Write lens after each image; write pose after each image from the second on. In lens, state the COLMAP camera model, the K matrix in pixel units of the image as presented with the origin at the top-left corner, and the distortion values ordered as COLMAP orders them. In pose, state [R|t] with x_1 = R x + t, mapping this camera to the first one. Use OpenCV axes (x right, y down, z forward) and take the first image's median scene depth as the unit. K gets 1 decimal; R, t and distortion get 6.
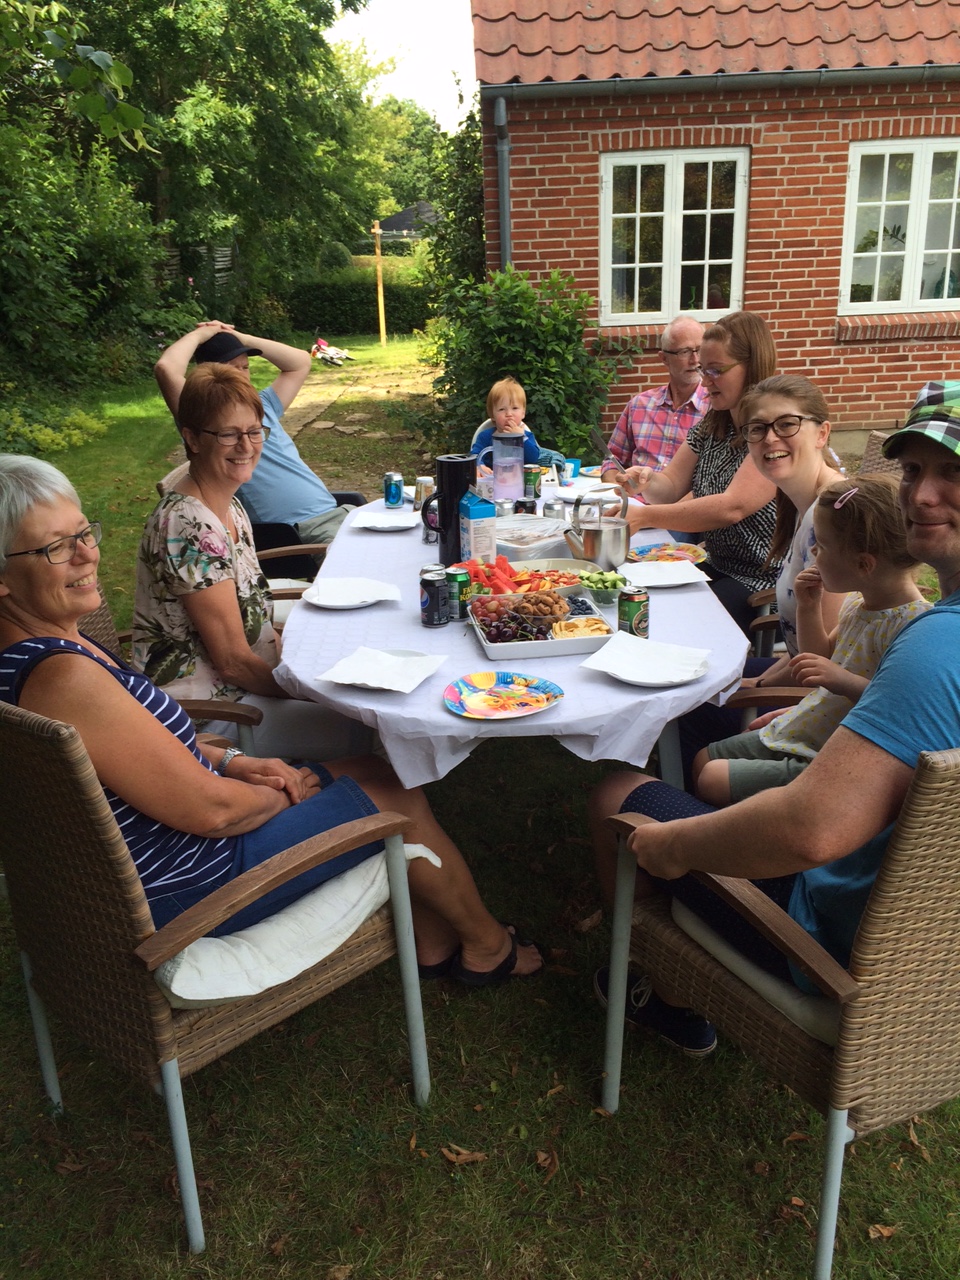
lens RADIAL K [[1075.0, 0, 480.0], [0, 1075.0, 640.0], [0, 0, 1]] dist [0.072649, -0.122493]
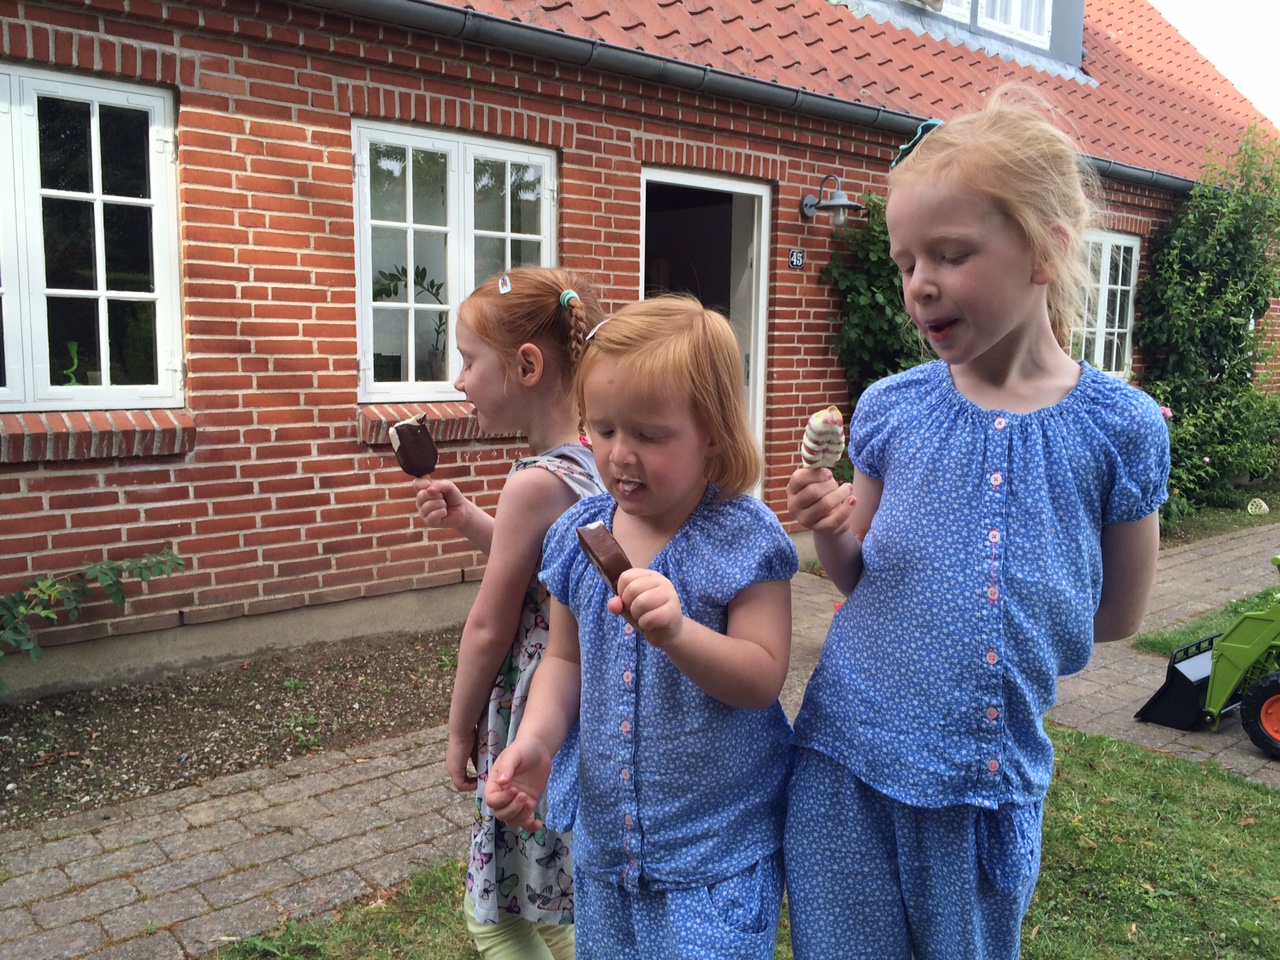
lens RADIAL K [[1106.9, 0, 640.0], [0, 1106.9, 480.0], [0, 0, 1]] dist [0.095278, -0.126414]
pose [[0.752314, -0.032556, 0.658000, 0.053989], [0.172856, 0.973541, -0.149464, -0.149653], [-0.635724, 0.226183, 0.738036, 0.494030]]
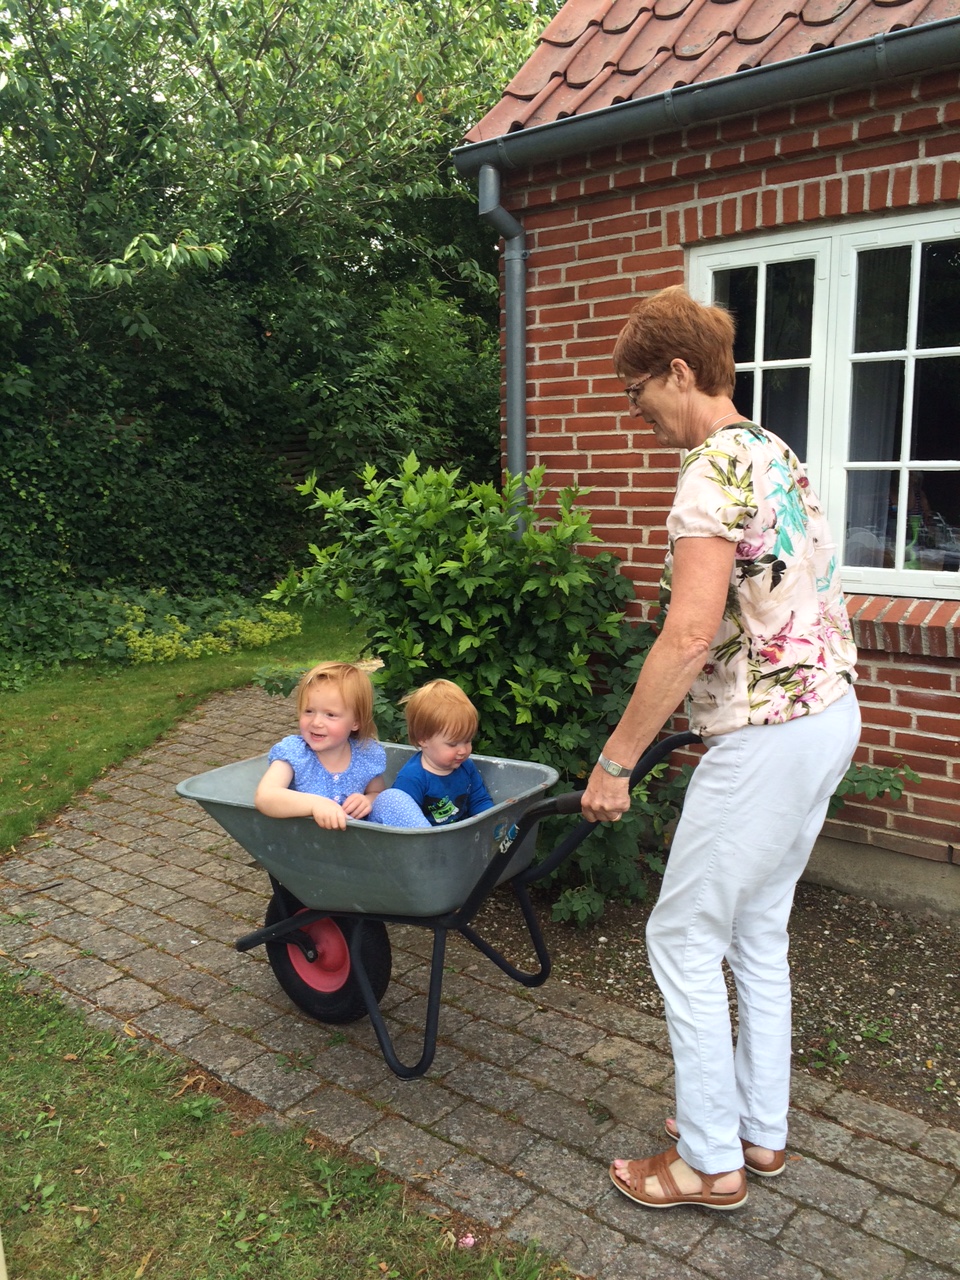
lens RADIAL K [[1075.0, 0, 480.0], [0, 1075.0, 640.0], [0, 0, 1]] dist [0.072649, -0.122493]
pose [[0.763971, 0.133845, -0.631216, 0.371132], [-0.225449, 0.971965, -0.066766, -0.218378], [0.604583, 0.193314, 0.772728, 0.589594]]
